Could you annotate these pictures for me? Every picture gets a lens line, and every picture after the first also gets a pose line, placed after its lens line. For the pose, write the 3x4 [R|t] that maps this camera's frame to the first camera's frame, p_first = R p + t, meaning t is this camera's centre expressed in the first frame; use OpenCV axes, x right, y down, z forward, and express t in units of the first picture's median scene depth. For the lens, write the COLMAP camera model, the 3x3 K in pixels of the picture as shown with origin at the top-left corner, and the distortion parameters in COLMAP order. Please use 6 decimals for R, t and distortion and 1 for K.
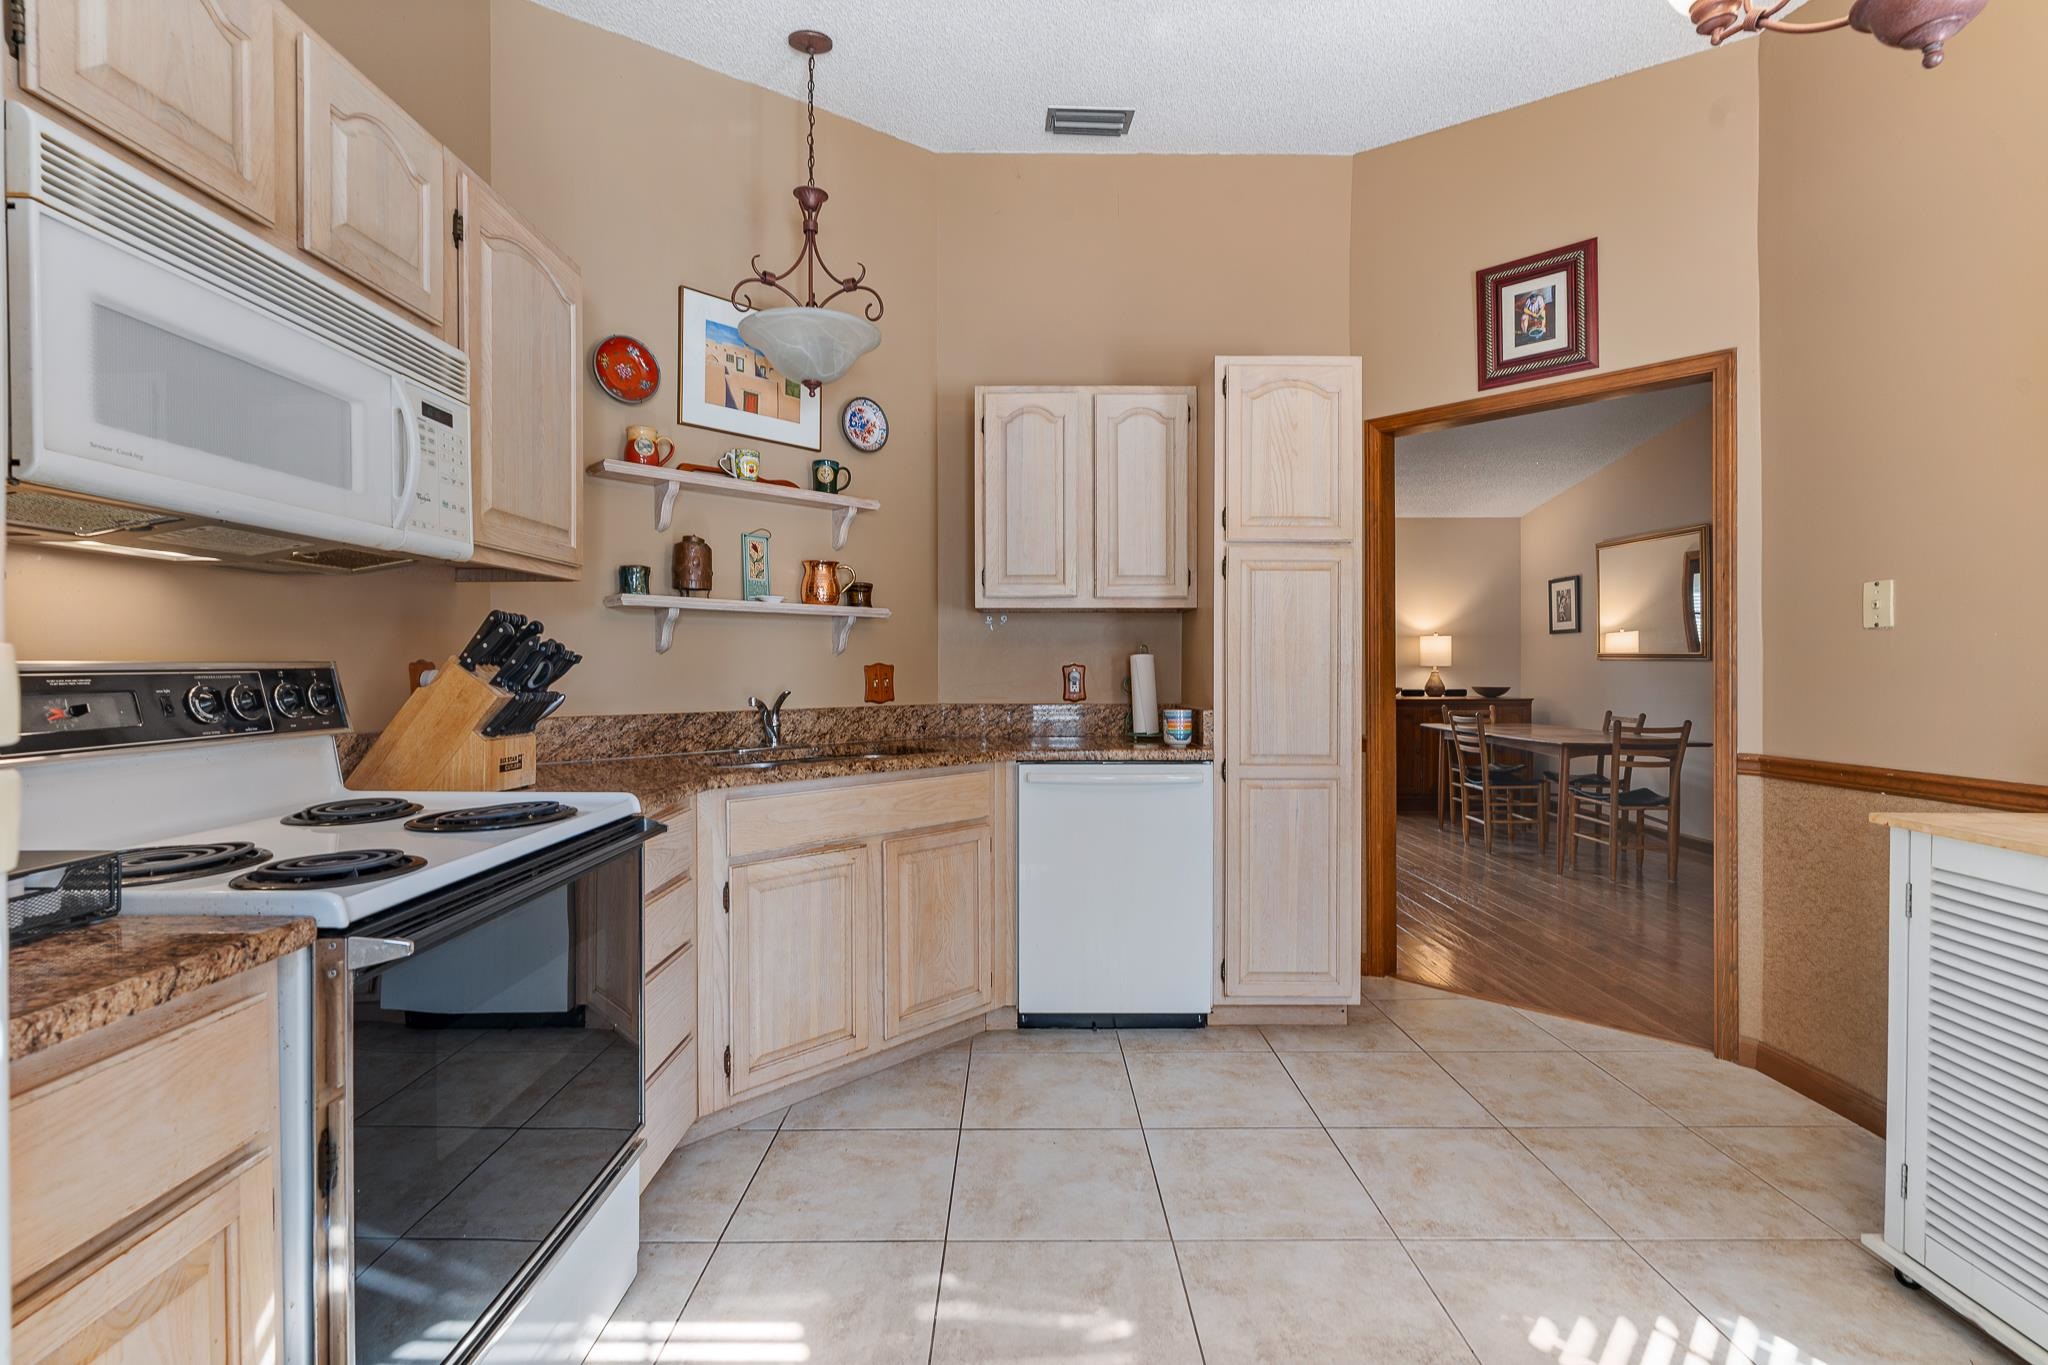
lens RADIAL K [[921.5, 0, 1019.3], [0, 921.5, 676.3], [0, 0, 1]] dist [-0.003951, 0.000128]
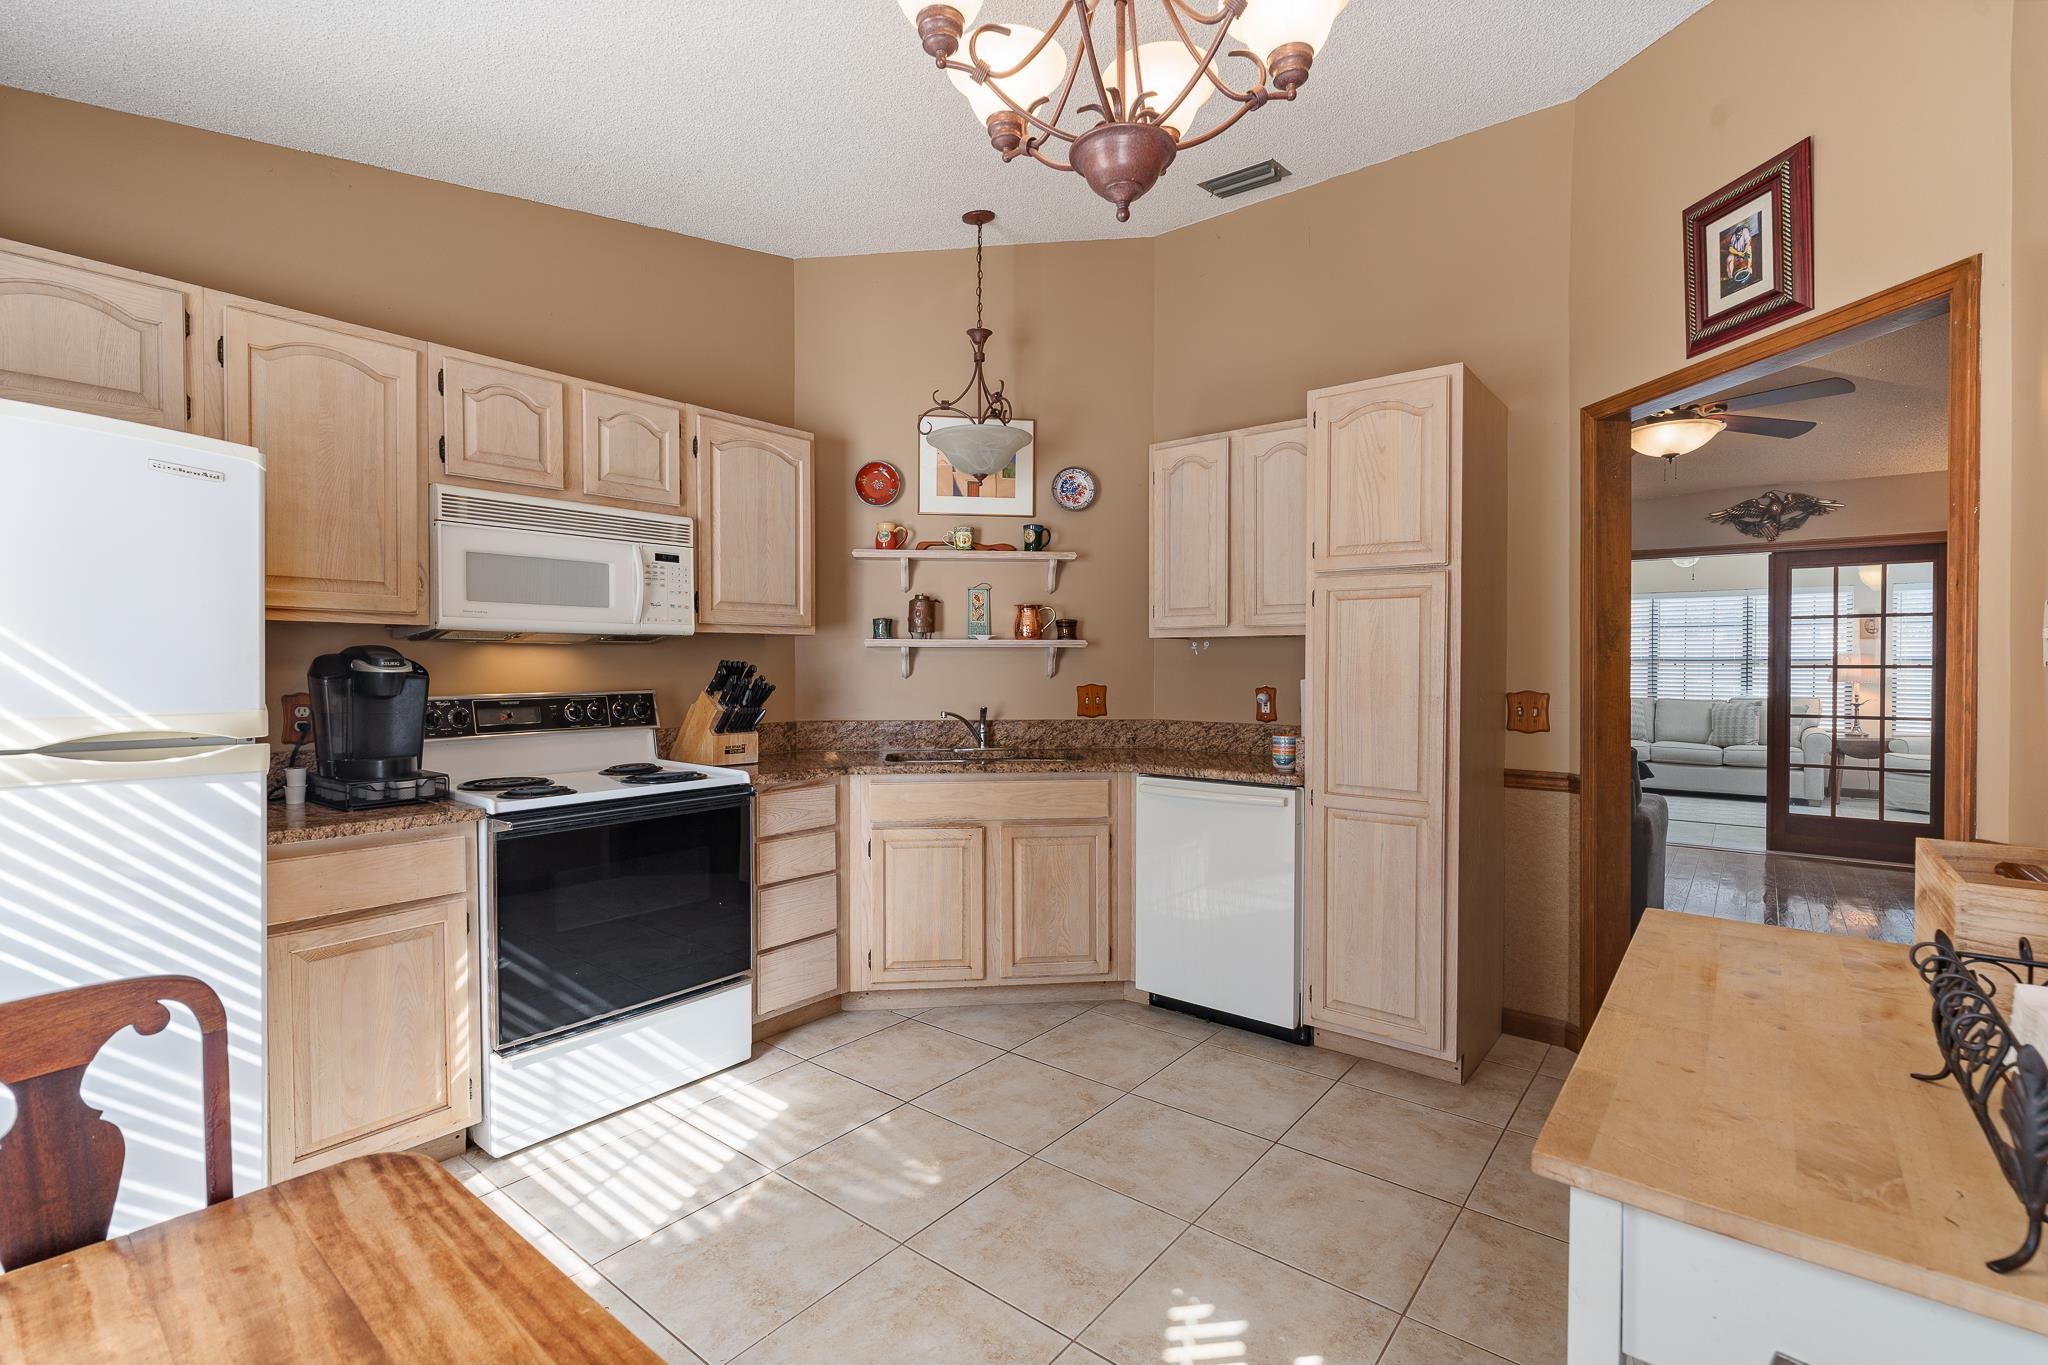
lens RADIAL K [[921.5, 0, 1017.4], [0, 921.5, 684.7], [0, 0, 1]] dist [-0.003951, 0.000128]
pose [[0.776073, 0.015216, -0.630460, 0.620649], [-0.006661, 0.999851, 0.015932, -0.037382], [0.630608, -0.008165, 0.776058, 0.004013]]
